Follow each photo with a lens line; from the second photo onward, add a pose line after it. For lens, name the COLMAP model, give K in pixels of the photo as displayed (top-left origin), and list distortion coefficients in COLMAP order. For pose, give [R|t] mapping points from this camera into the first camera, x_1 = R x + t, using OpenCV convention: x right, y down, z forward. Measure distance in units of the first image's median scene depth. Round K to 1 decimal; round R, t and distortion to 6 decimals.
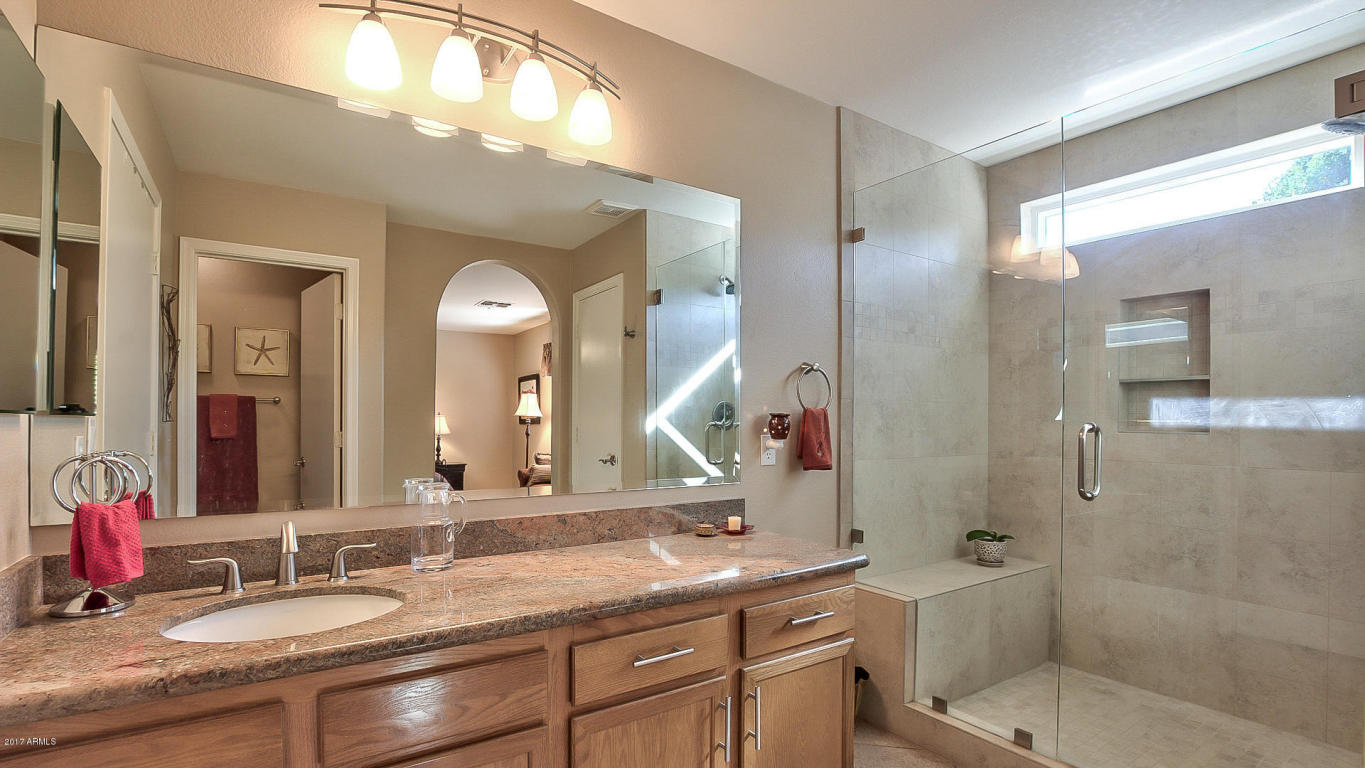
lens RADIAL K [[624.5, 0, 681.6], [0, 624.5, 438.3], [0, 0, 1]] dist [-0.031459, 0.000374]
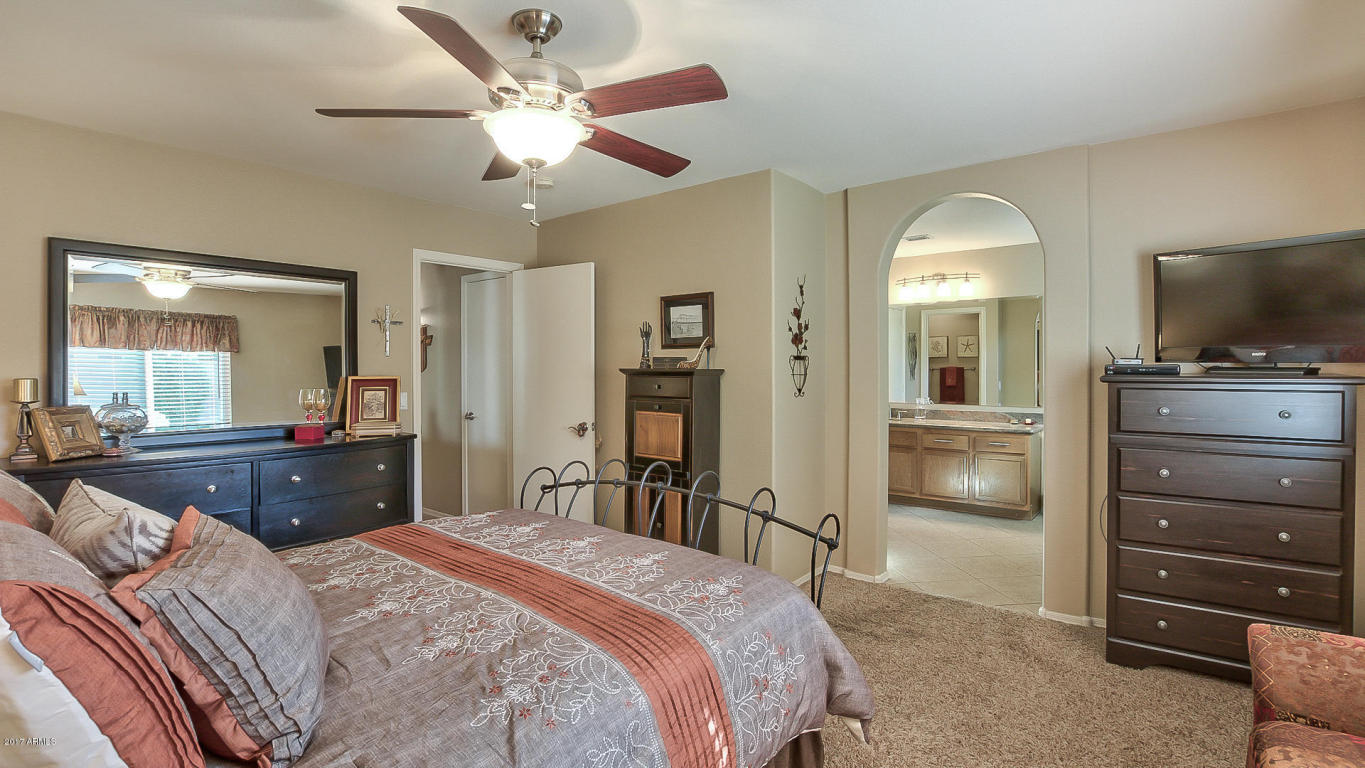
lens RADIAL K [[630.6, 0, 676.2], [0, 630.6, 380.1], [0, 0, 1]] dist [-0.028778, 0.001333]
pose [[0.303827, 0.014366, -0.952619, 2.228441], [-0.027795, 0.999594, 0.006210, -0.015398], [0.952322, 0.024591, 0.304103, -1.290820]]
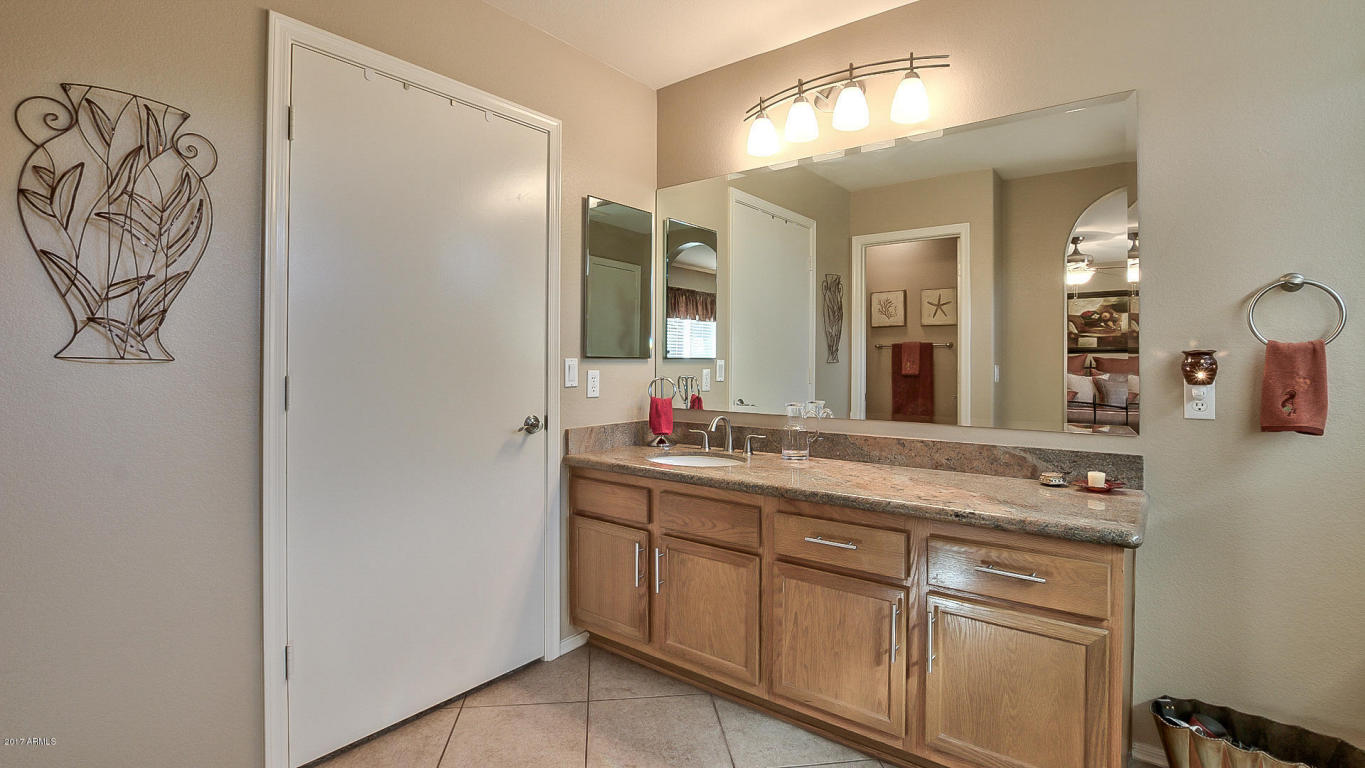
lens RADIAL K [[630.6, 0, 676.2], [0, 630.6, 380.1], [0, 0, 1]] dist [-0.028778, 0.001333]
pose [[0.320968, 0.025863, -0.946737, 0.721653], [-0.027375, 0.999463, 0.018023, -0.000243], [0.946694, 0.020132, 0.321504, 0.177867]]
